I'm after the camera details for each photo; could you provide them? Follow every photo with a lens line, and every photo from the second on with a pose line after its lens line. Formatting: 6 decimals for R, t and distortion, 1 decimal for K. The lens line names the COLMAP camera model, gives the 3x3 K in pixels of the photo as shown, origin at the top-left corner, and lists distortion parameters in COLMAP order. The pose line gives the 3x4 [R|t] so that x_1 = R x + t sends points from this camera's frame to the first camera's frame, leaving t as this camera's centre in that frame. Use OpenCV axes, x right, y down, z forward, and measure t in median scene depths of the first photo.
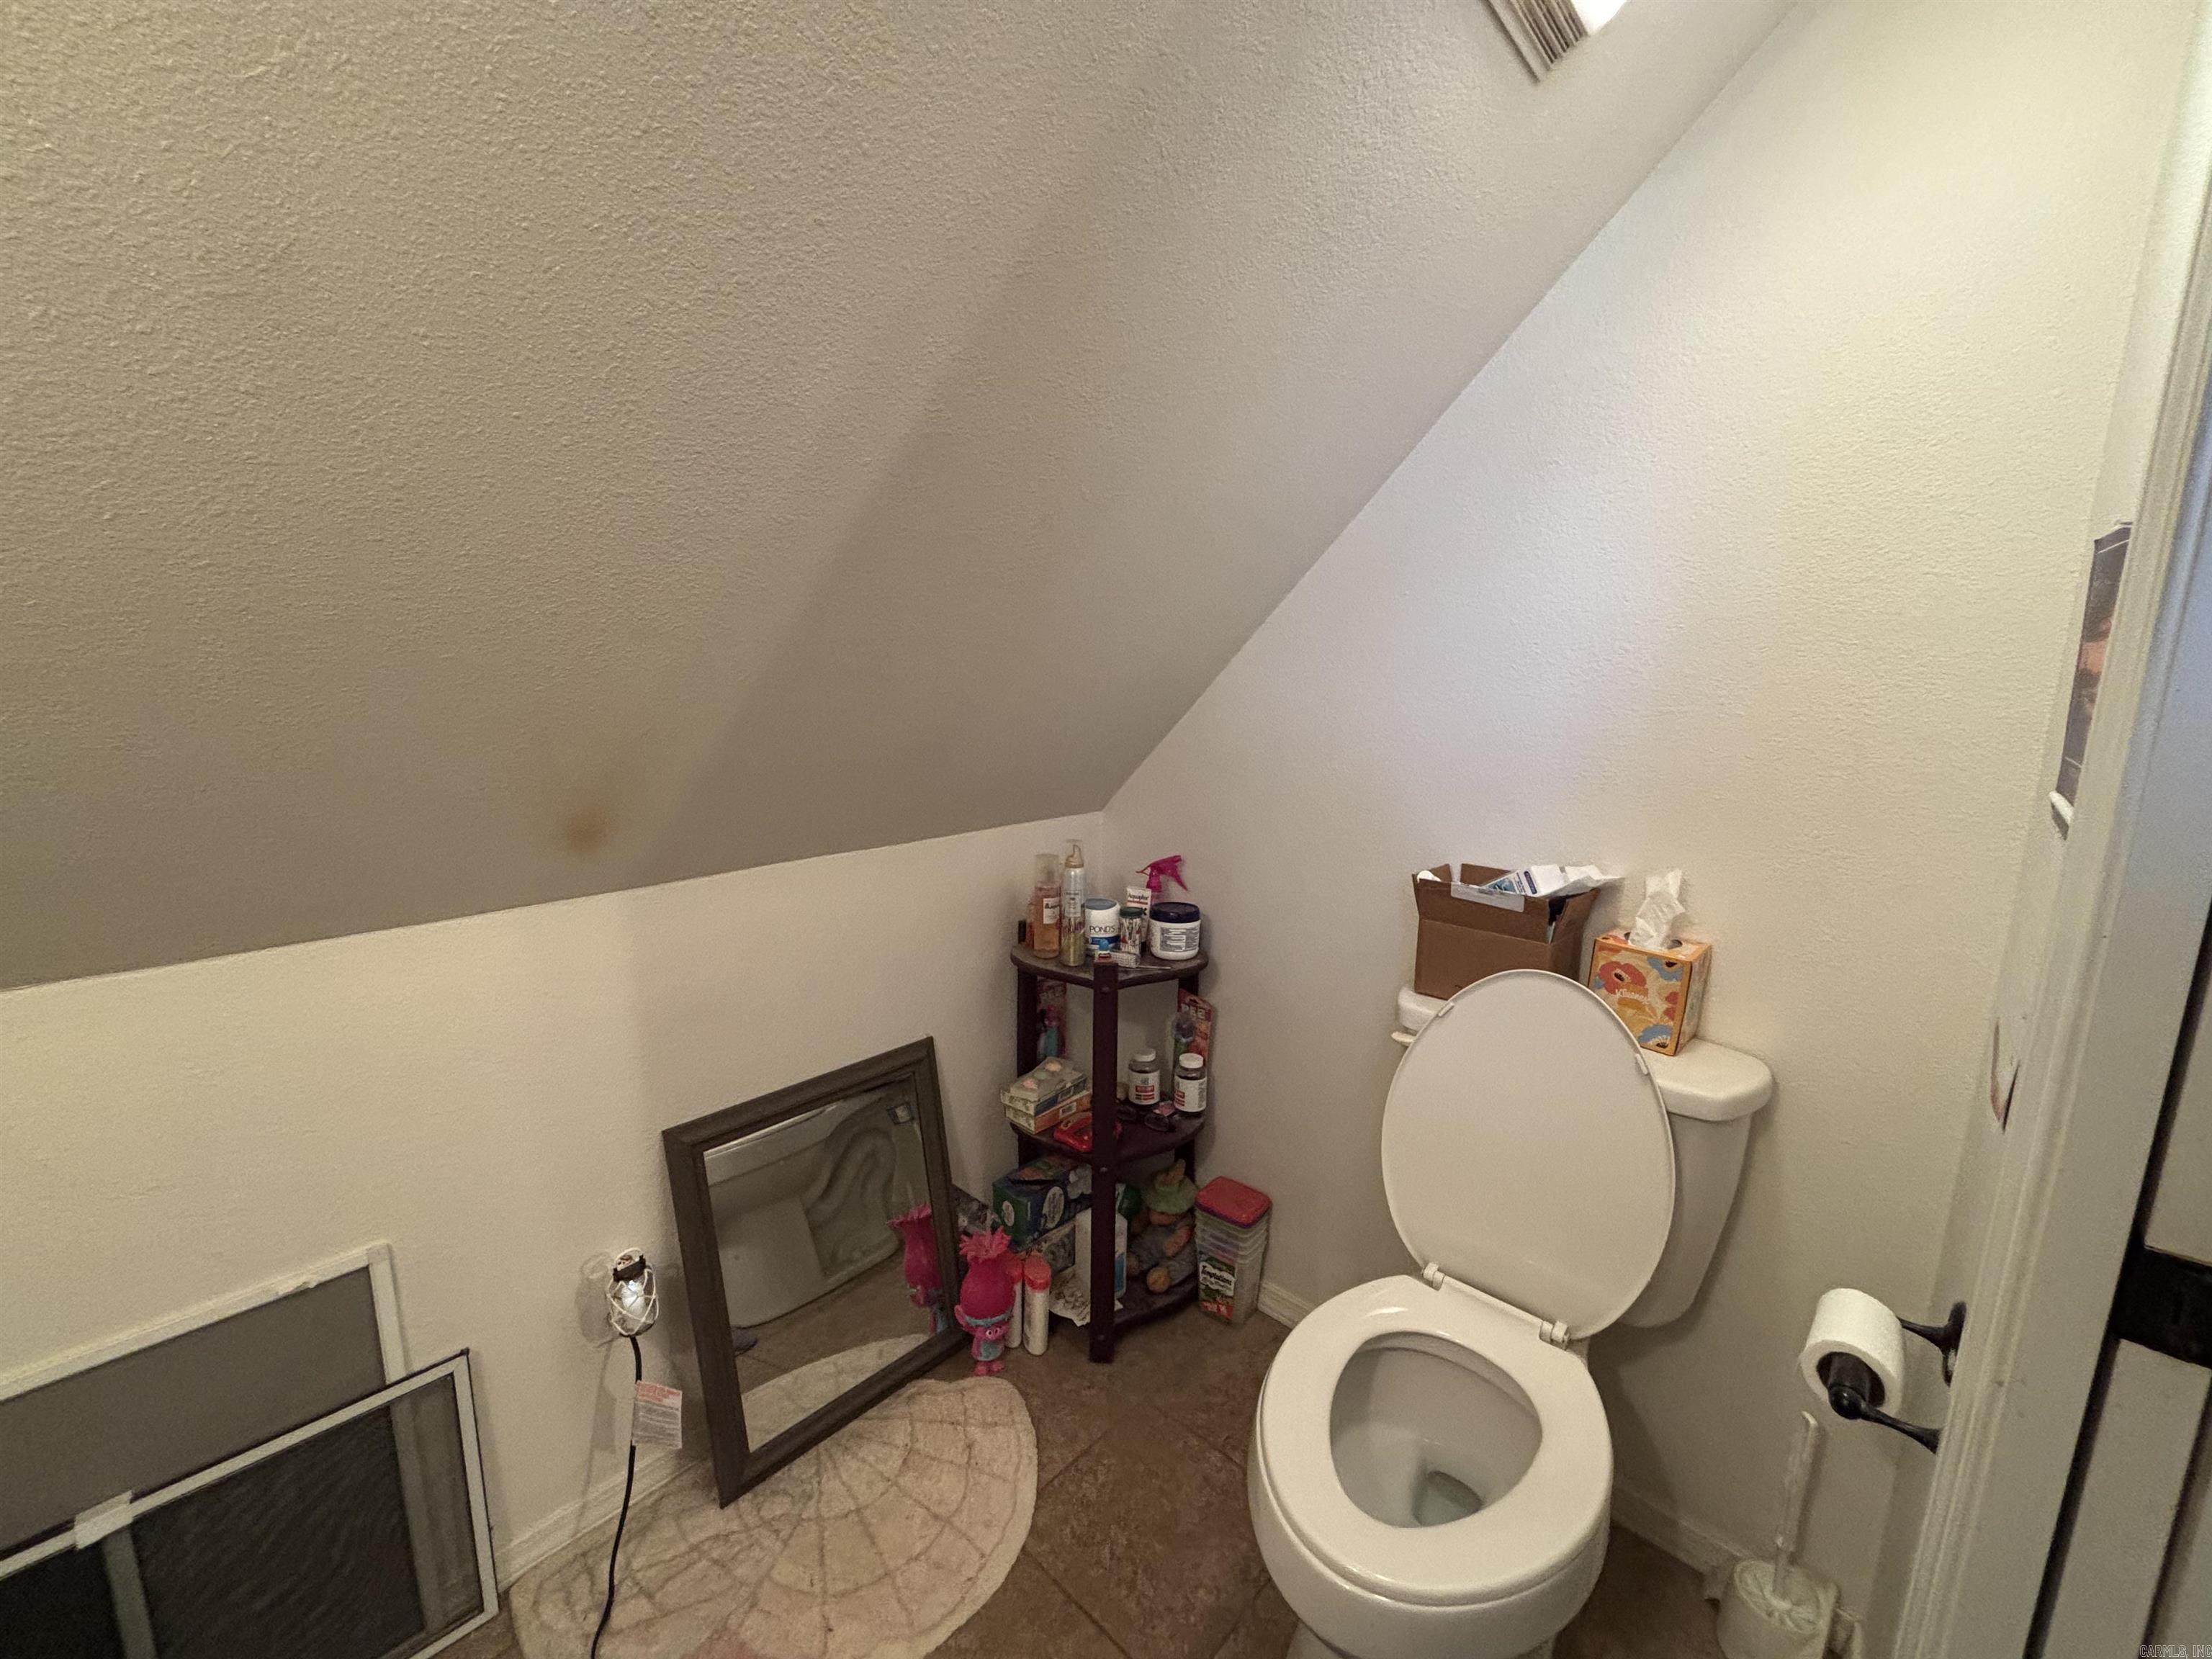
lens RADIAL K [[881.1, 0, 1106.0], [0, 881.1, 829.5], [0, 0, 1]] dist [0.013869, -0.000175]
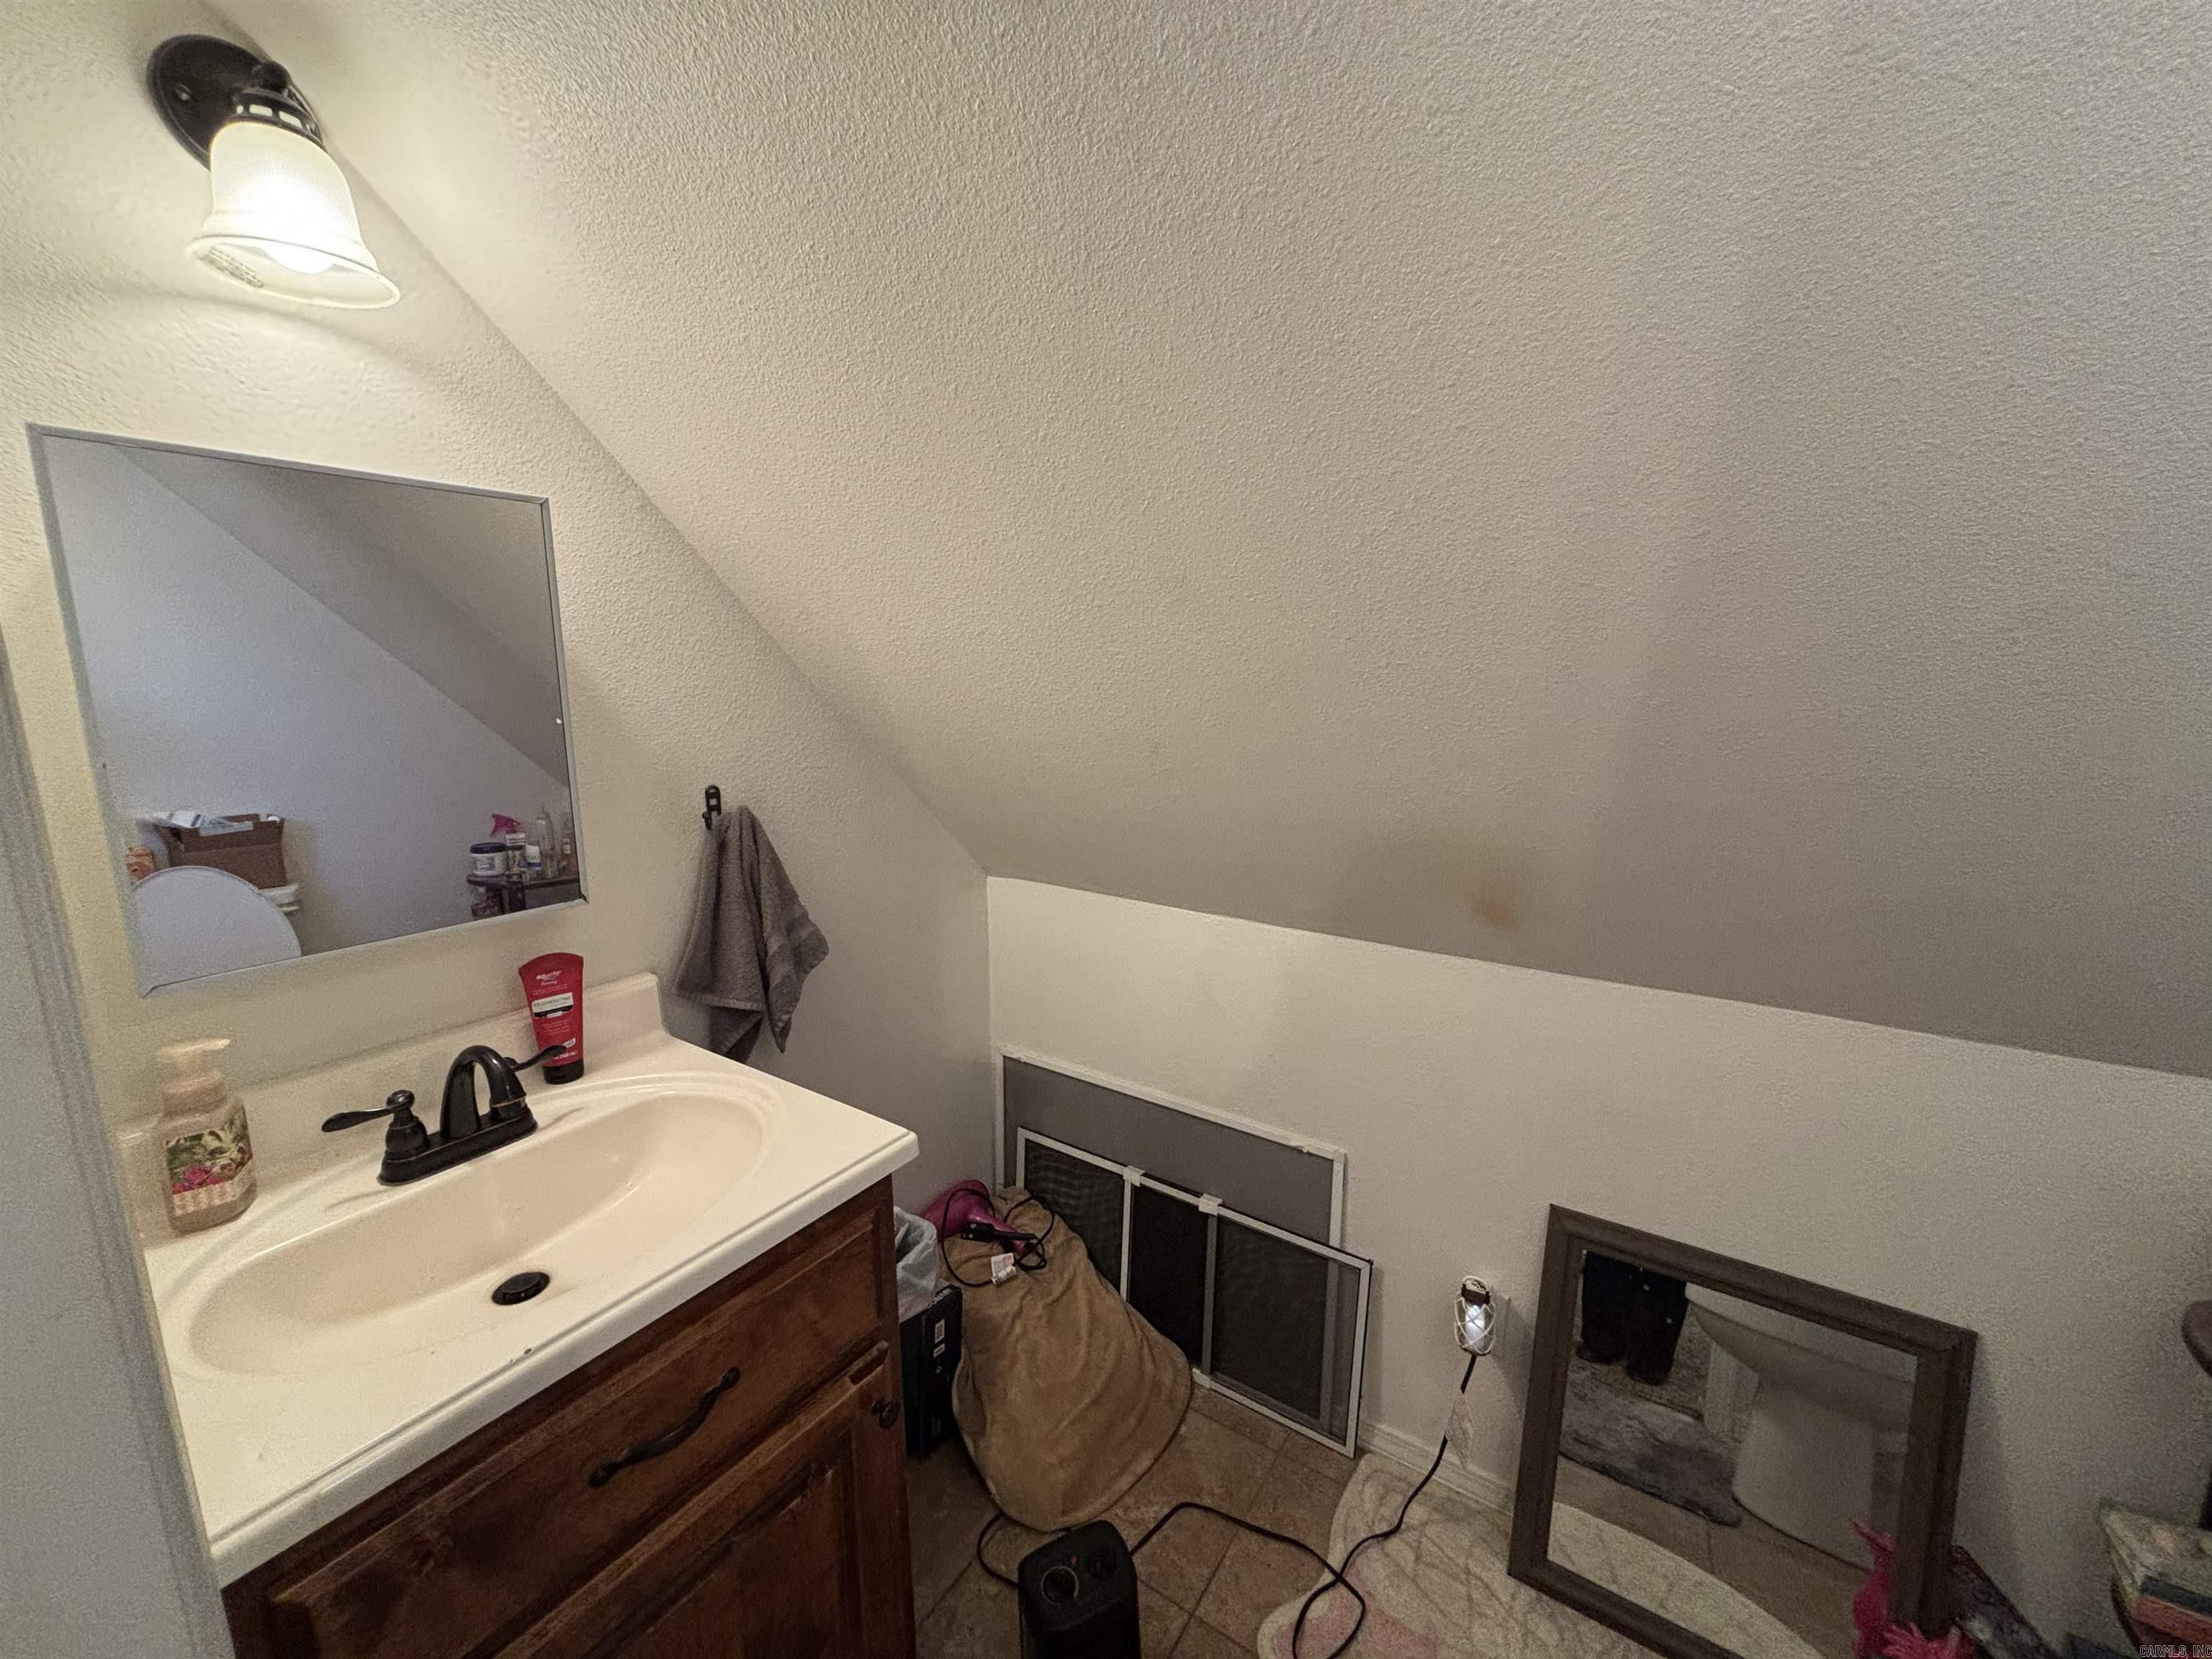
lens RADIAL K [[894.6, 0, 1102.9], [0, 894.6, 823.9], [0, 0, 1]] dist [0.007565, -0.002798]
pose [[0.149346, 0.156482, -0.976324, 0.399636], [-0.161406, 0.978012, 0.132063, -0.159478], [0.975522, 0.137862, 0.171319, 0.252484]]
